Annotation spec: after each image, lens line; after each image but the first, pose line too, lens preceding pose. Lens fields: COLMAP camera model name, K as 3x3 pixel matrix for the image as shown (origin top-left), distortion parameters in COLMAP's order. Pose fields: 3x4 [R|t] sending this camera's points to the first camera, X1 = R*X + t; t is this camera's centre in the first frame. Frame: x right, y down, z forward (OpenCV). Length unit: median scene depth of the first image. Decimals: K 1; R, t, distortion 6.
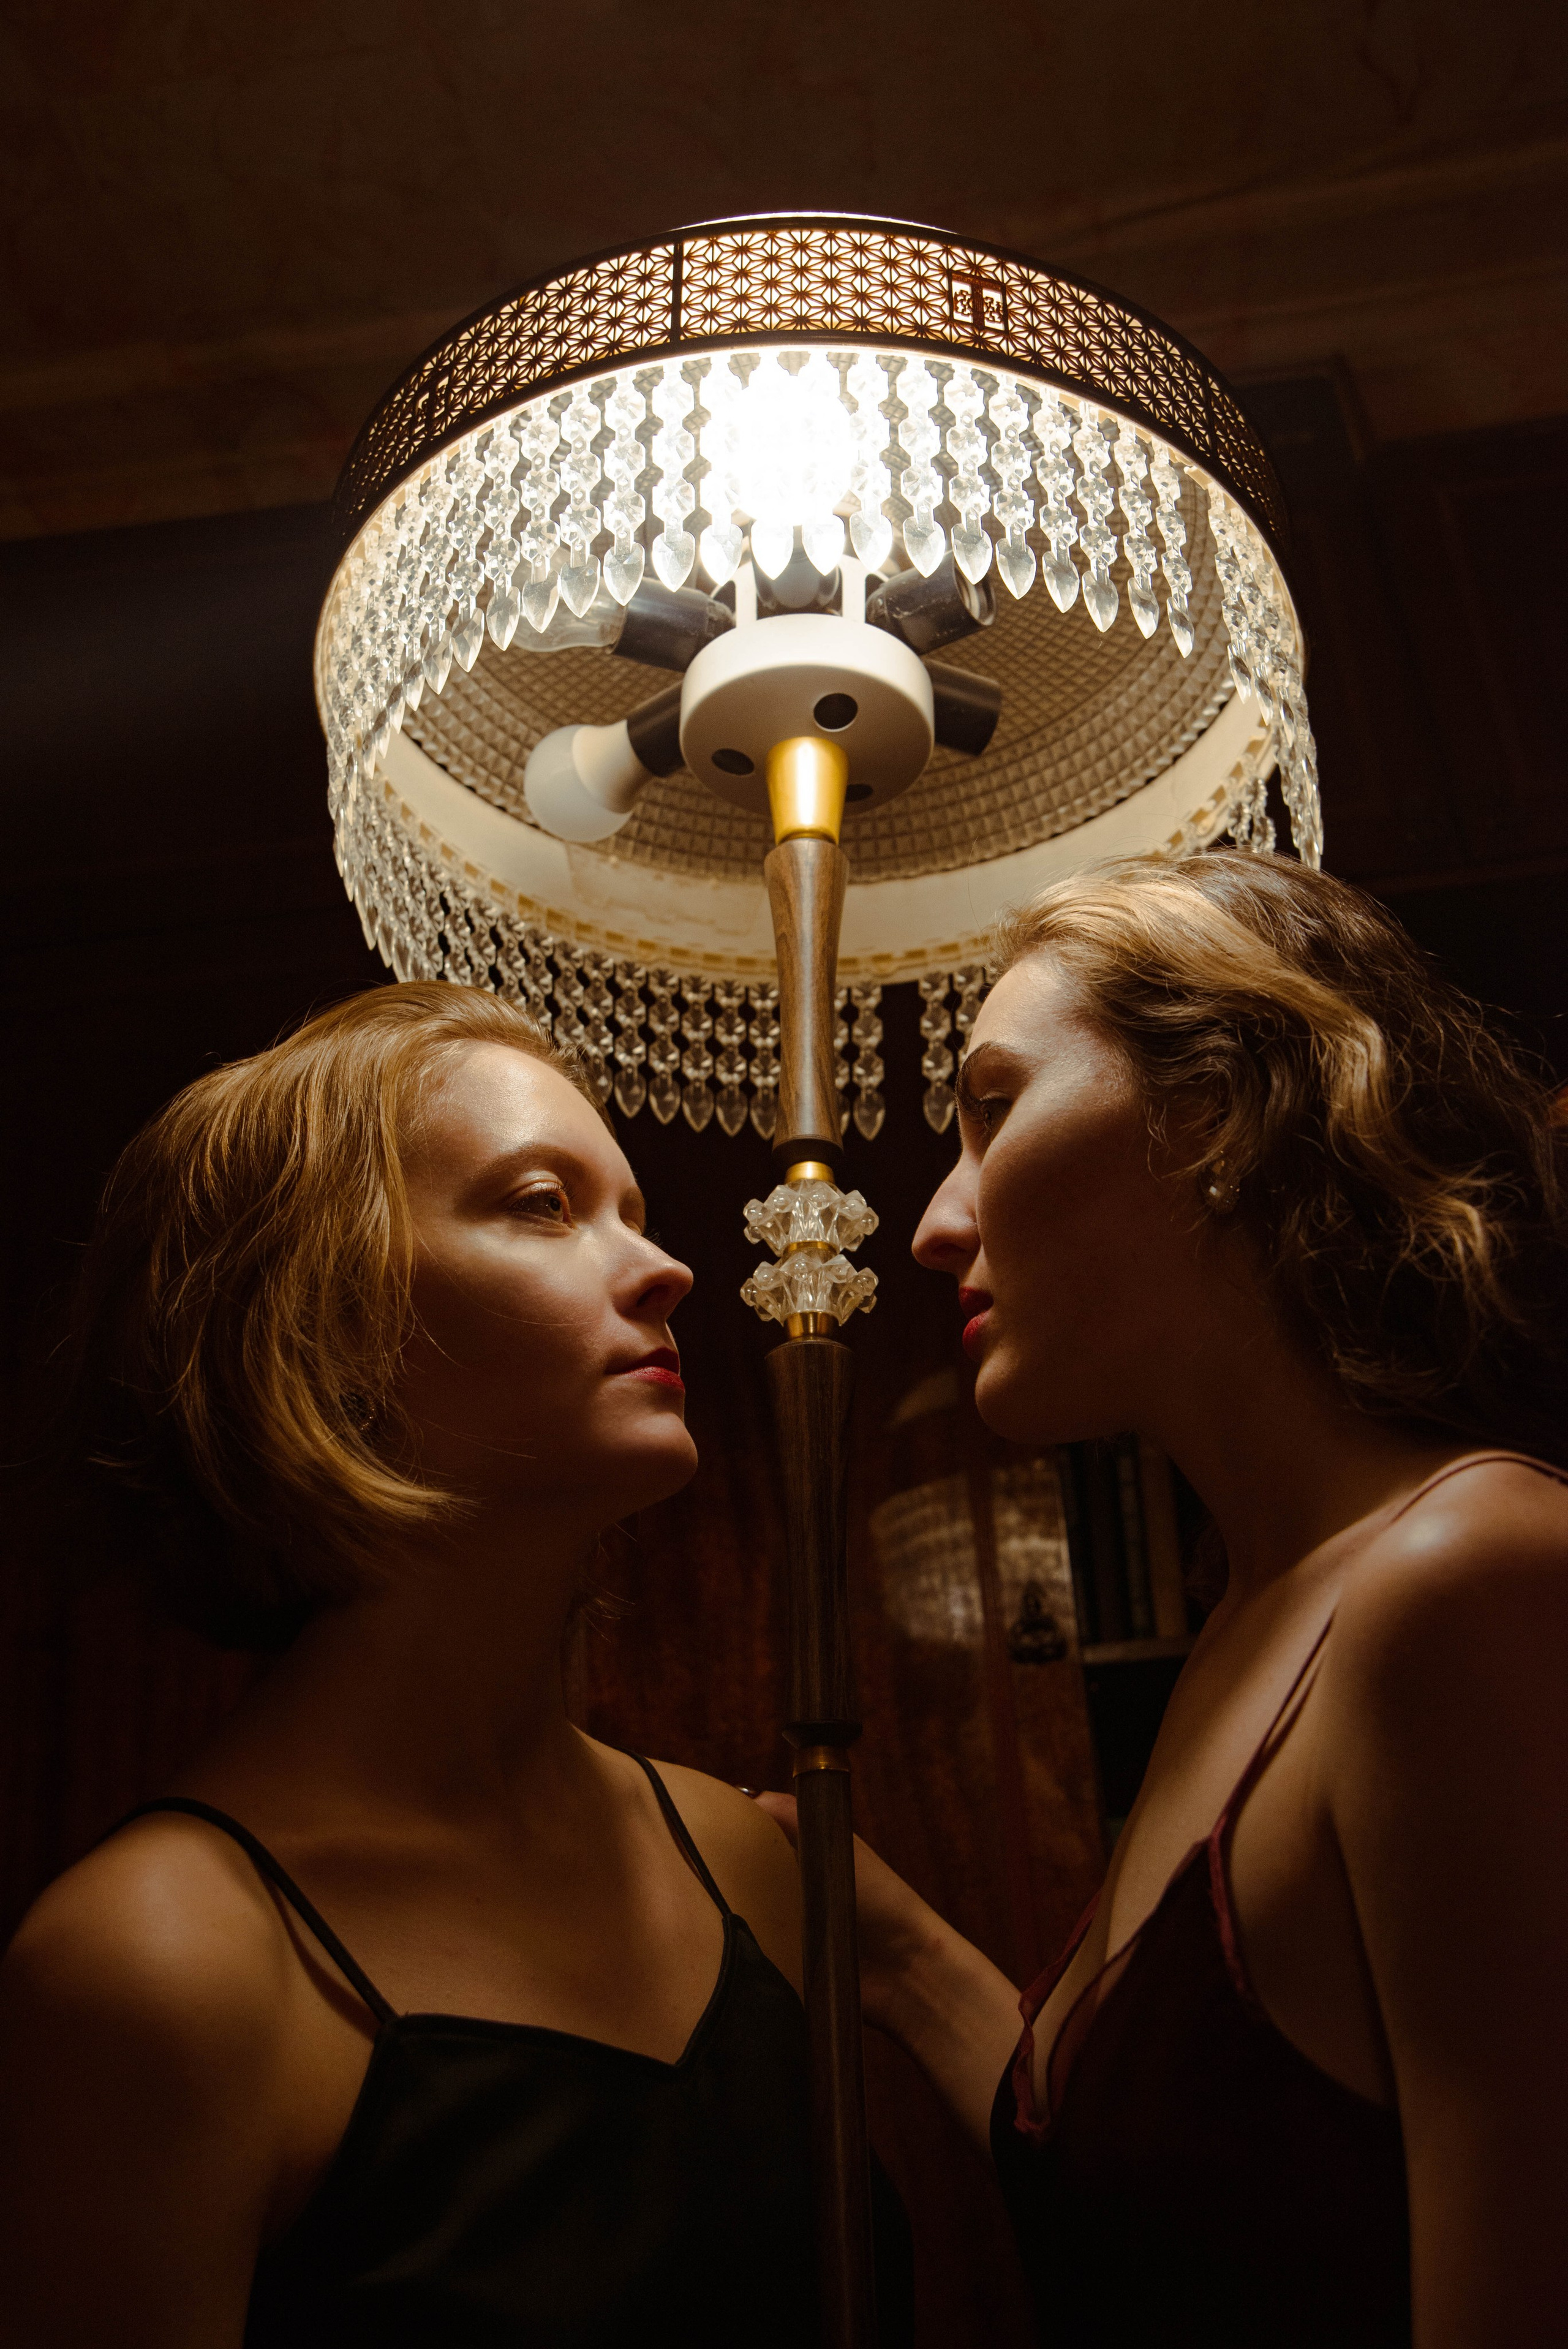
lens RADIAL K [[2252.6, 0, 776.1], [0, 2252.6, 1161.6], [0, 0, 1]] dist [-0.009906, 0.000000]
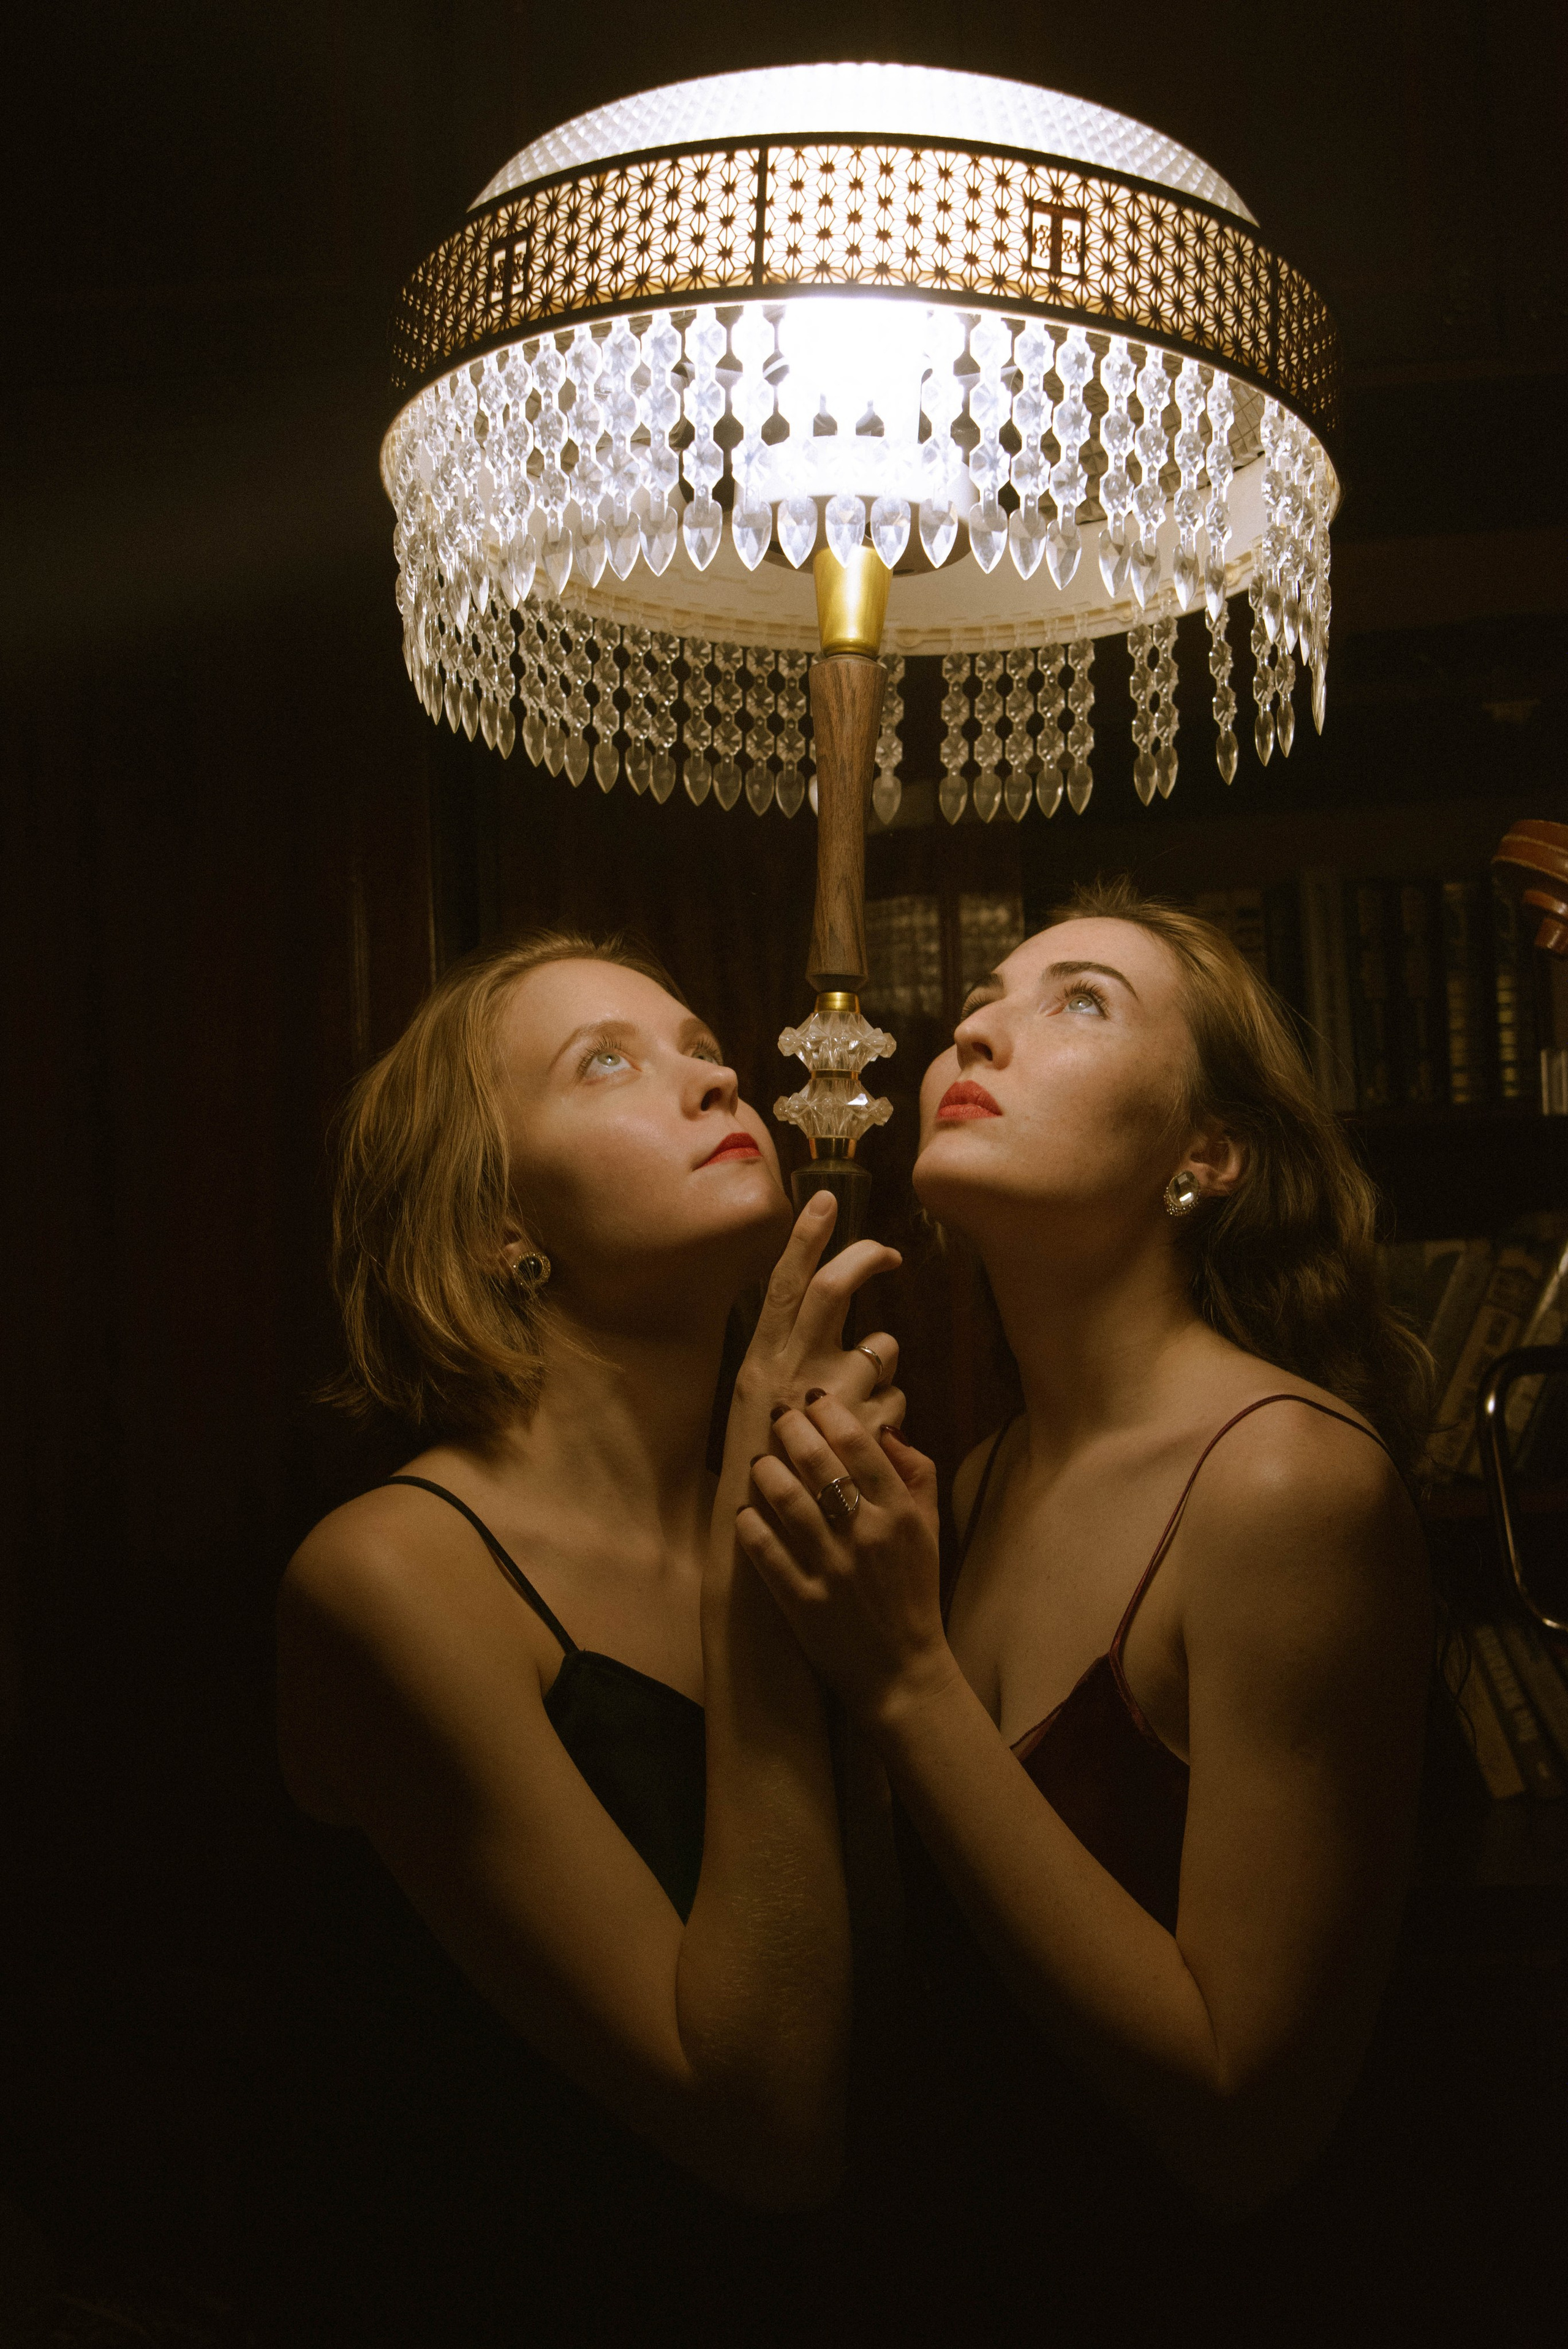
lens RADIAL K [[2380.6, 0, 784.8], [0, 2380.6, 1094.0], [0, 0, 1]] dist [-0.000655, 0.000000]
pose [[0.998656, 0.039665, 0.033354, -0.052605], [-0.049219, 0.927422, 0.370764, -0.412859], [-0.016227, -0.371907, 0.928128, -0.134227]]
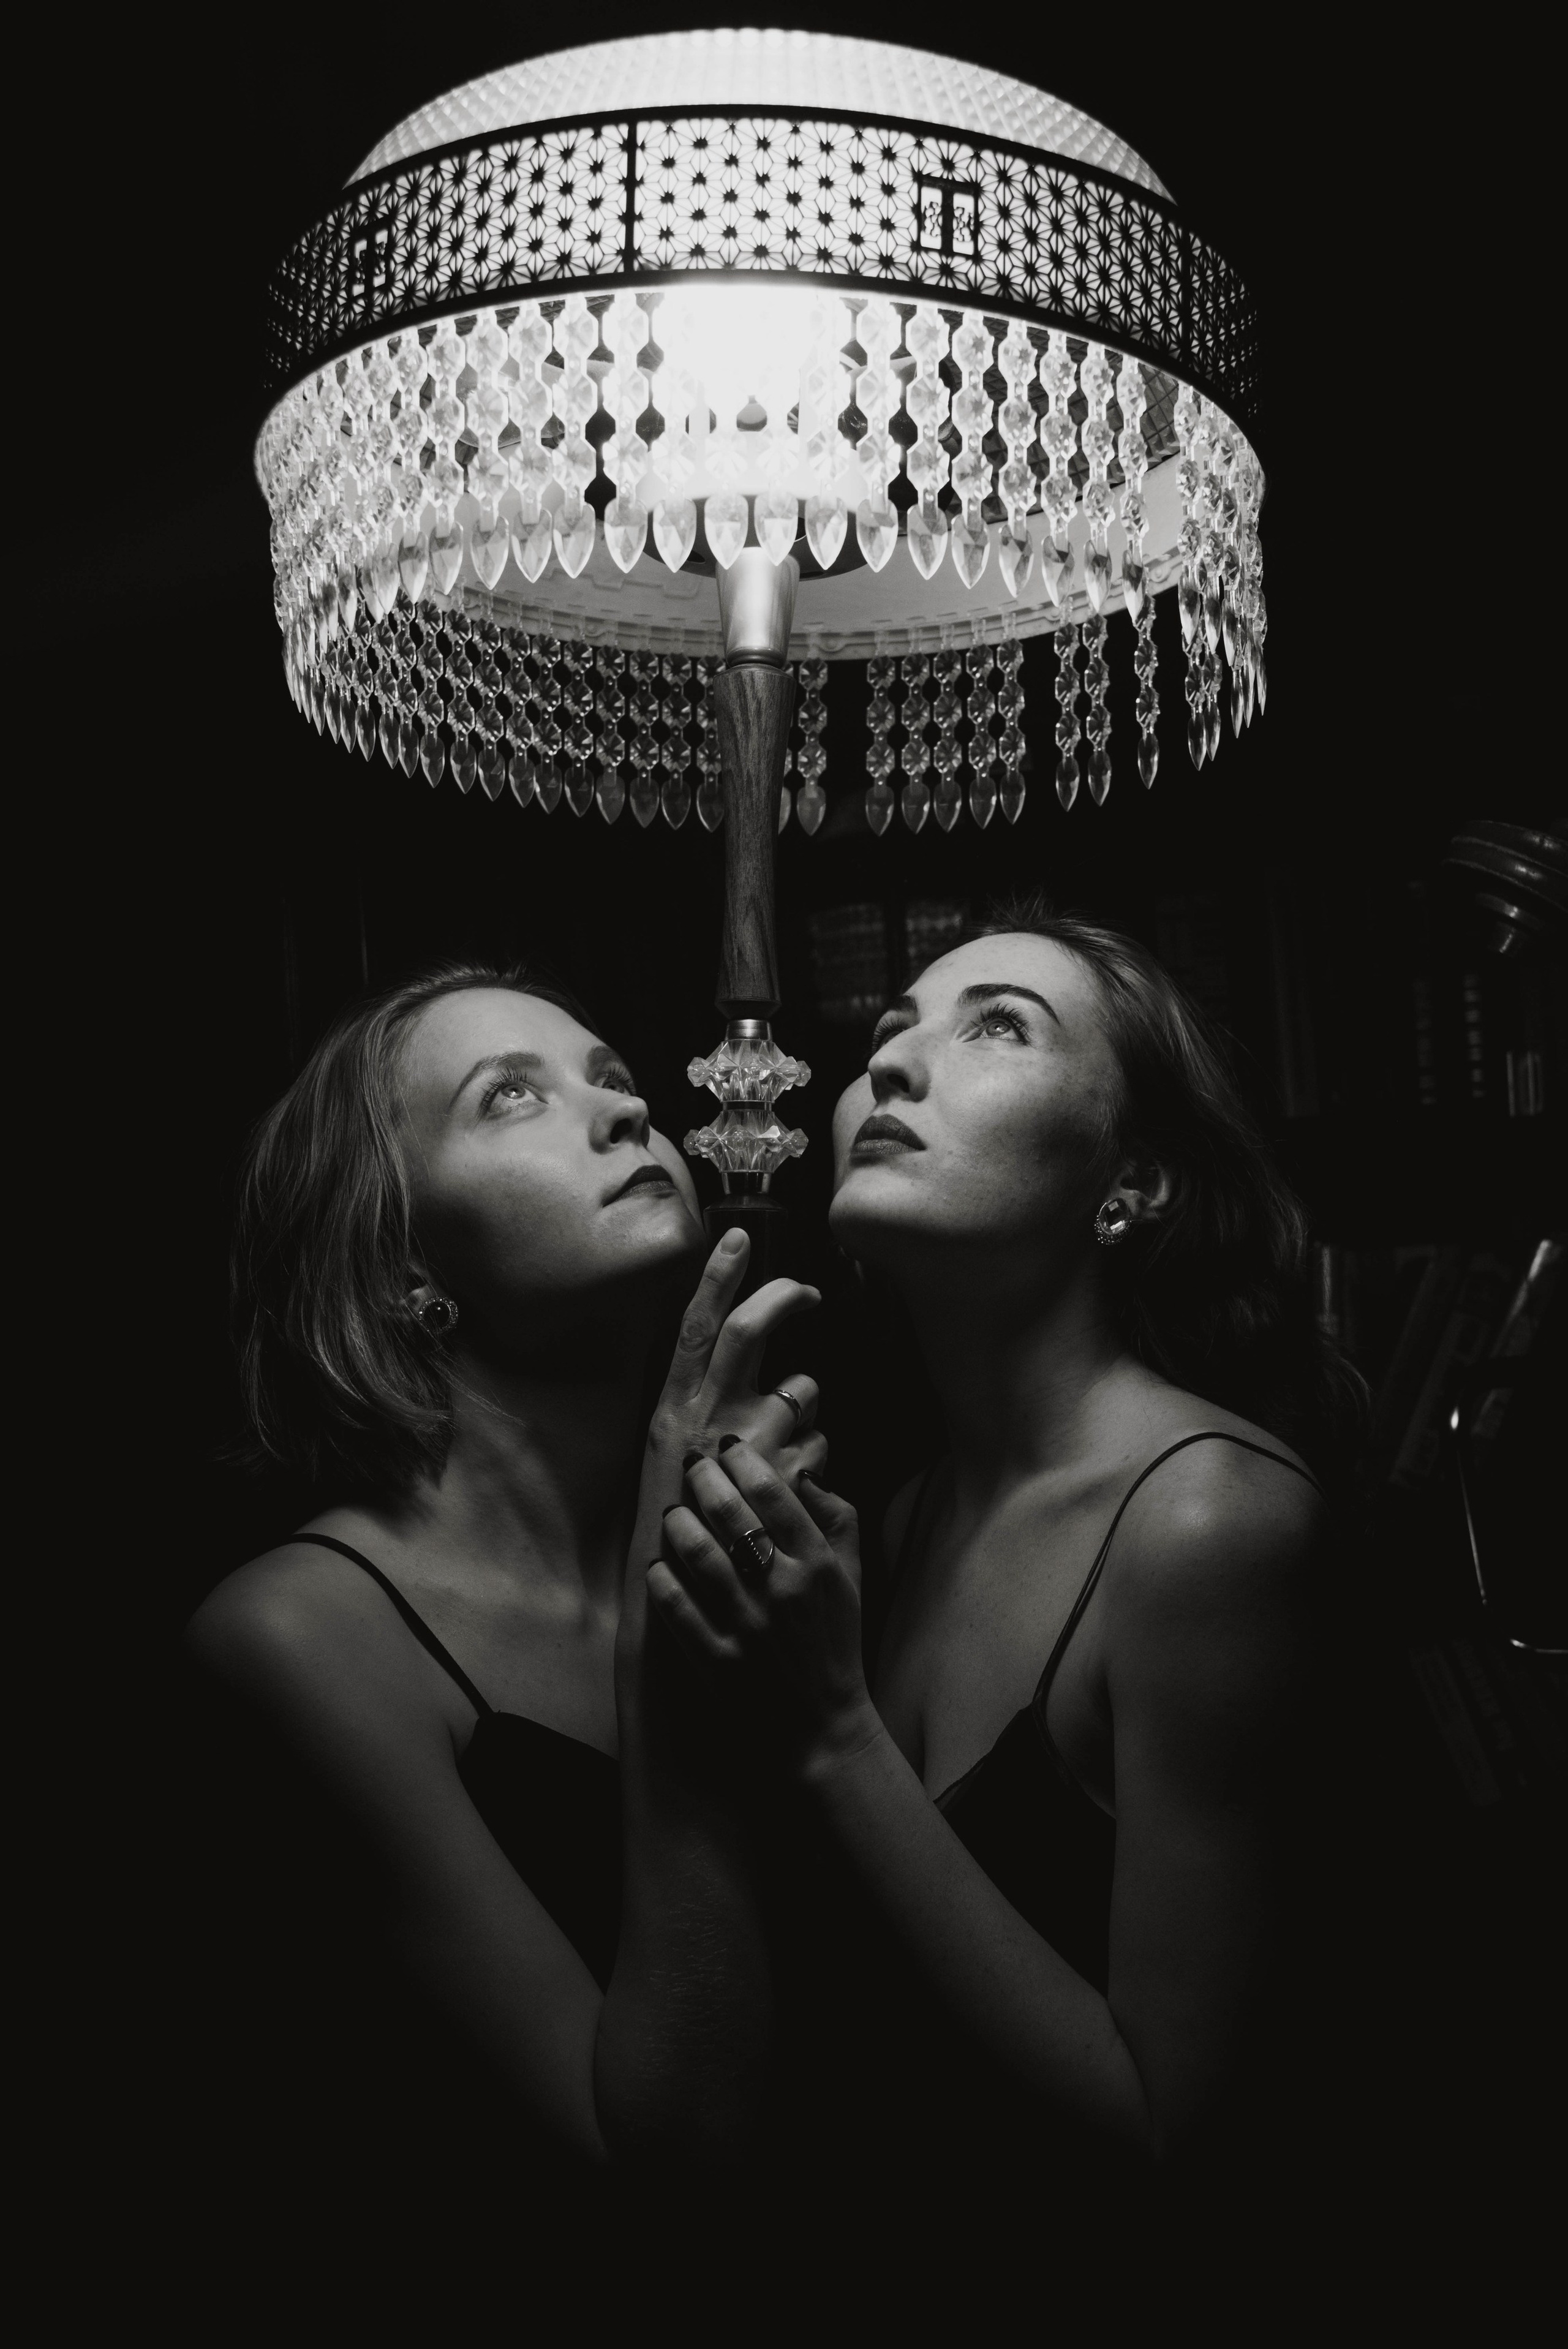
lens RADIAL K [[2380.6, 0, 801.4], [0, 2380.6, 1171.7], [0, 0, 1]] dist [-0.000655, 0.000000]
pose [[0.999039, 0.017530, 0.040181, -0.005430], [-0.032218, 0.915170, 0.401778, -0.411150], [-0.029729, -0.402686, 0.914855, -0.078998]]
